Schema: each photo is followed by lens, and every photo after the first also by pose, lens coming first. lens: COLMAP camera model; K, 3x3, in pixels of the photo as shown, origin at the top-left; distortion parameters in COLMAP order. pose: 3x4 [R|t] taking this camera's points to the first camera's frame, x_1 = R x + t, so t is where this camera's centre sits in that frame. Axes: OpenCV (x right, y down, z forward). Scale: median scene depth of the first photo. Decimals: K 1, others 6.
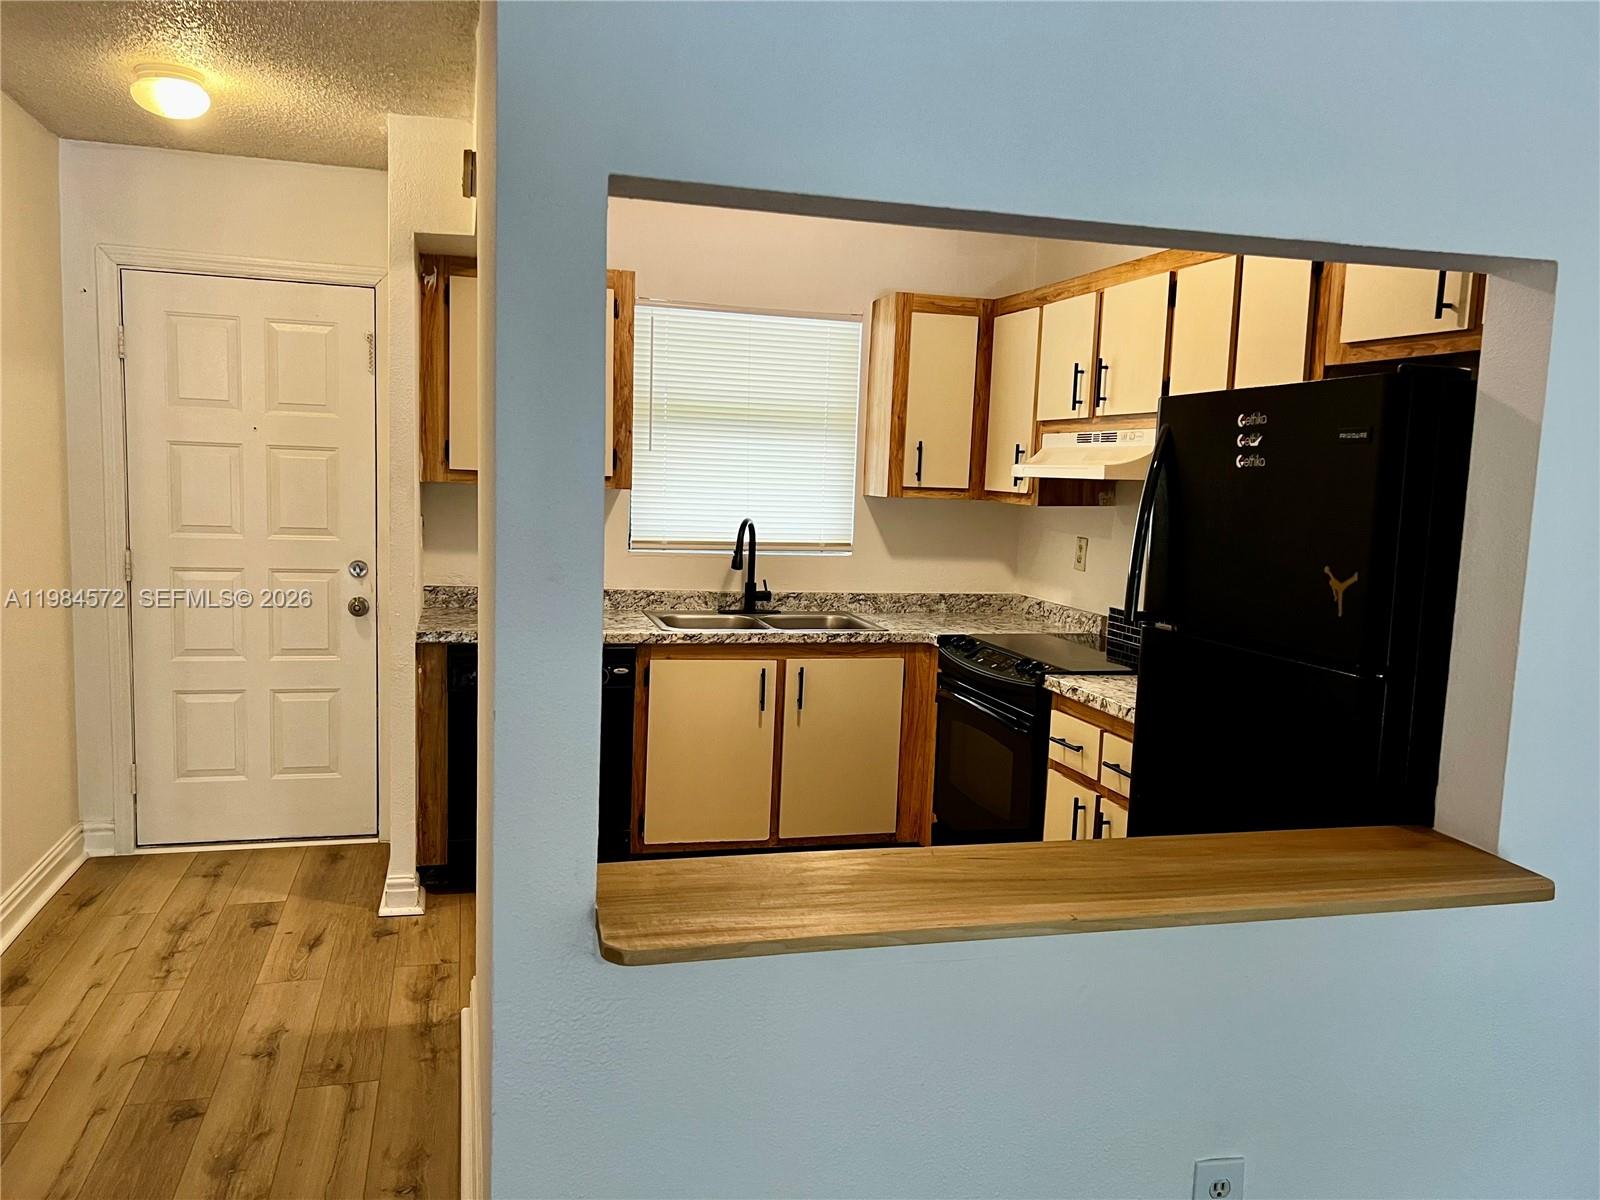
lens RADIAL K [[1210.2, 0, 789.9], [0, 1210.2, 613.4], [0, 0, 1]] dist [0.056542, -0.106542]
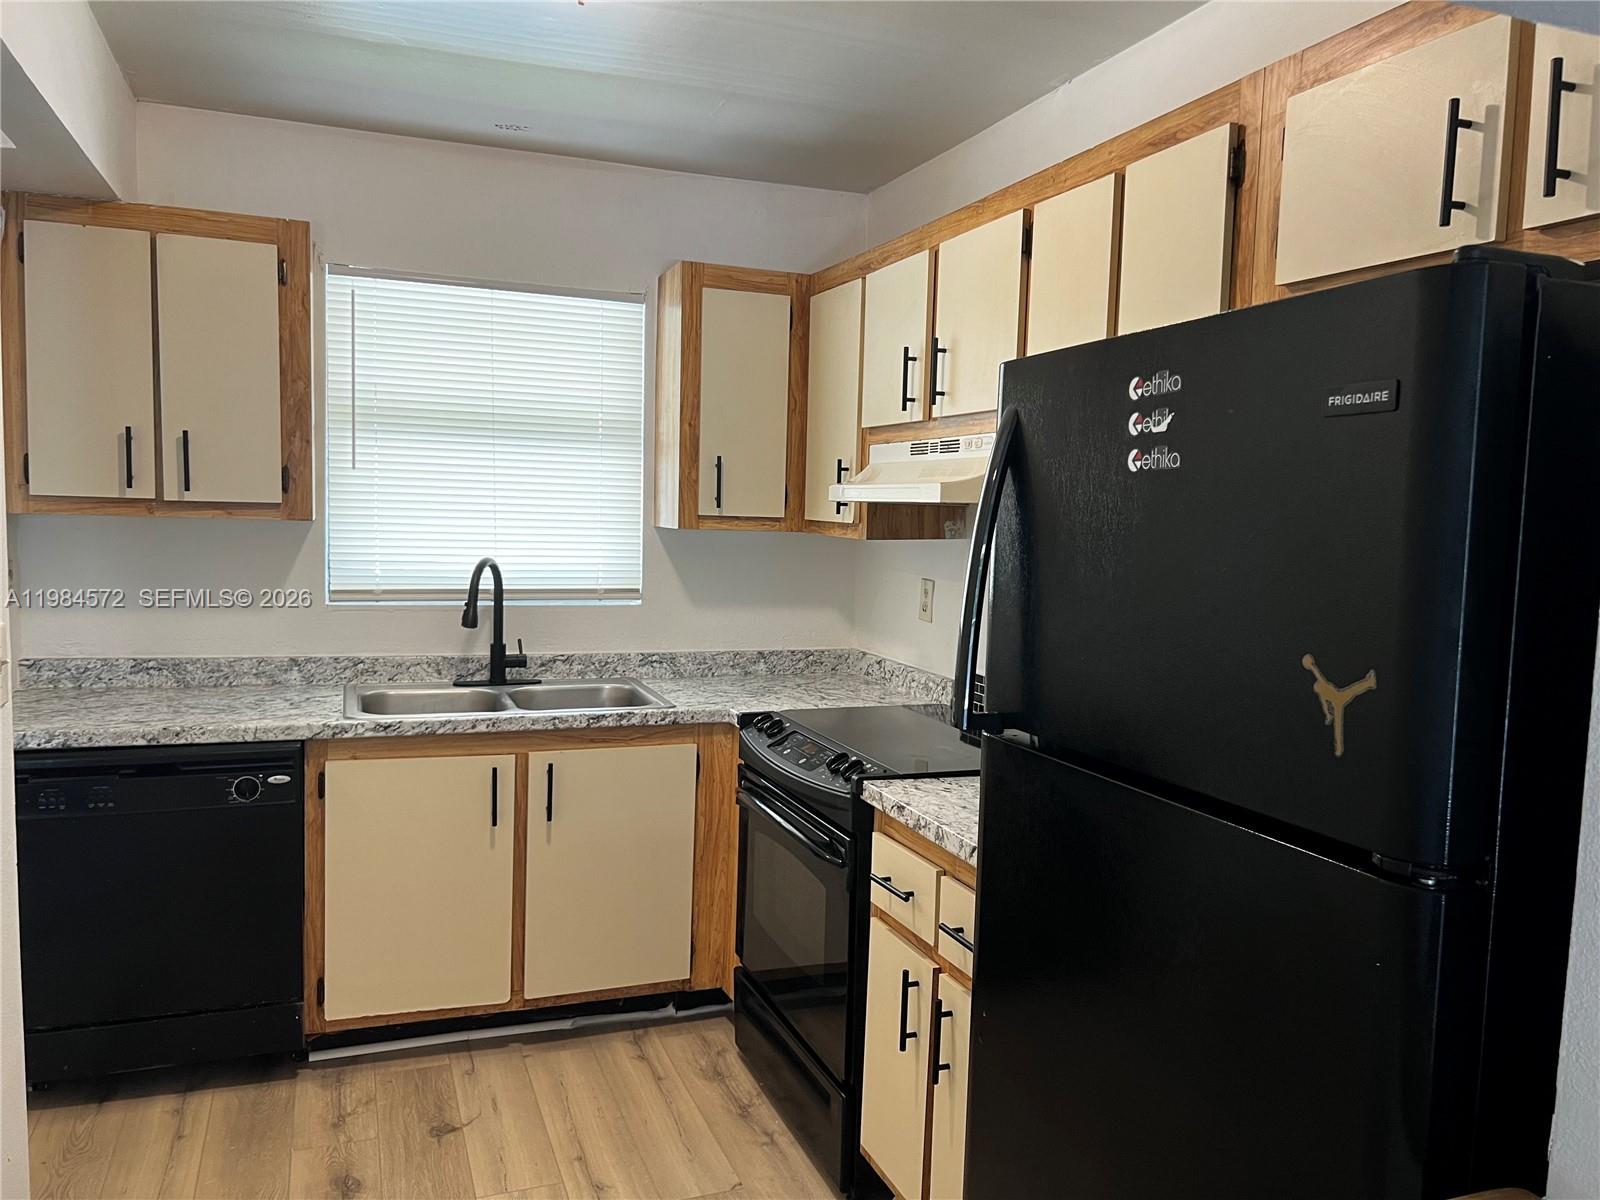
lens RADIAL K [[1211.2, 0, 810.3], [0, 1211.2, 615.5], [0, 0, 1]] dist [0.054915, -0.062667]
pose [[0.994000, -0.015919, 0.108218, 0.086933], [0.018688, 0.999522, -0.024620, -0.023111], [-0.107774, 0.026495, 0.993822, 0.251993]]
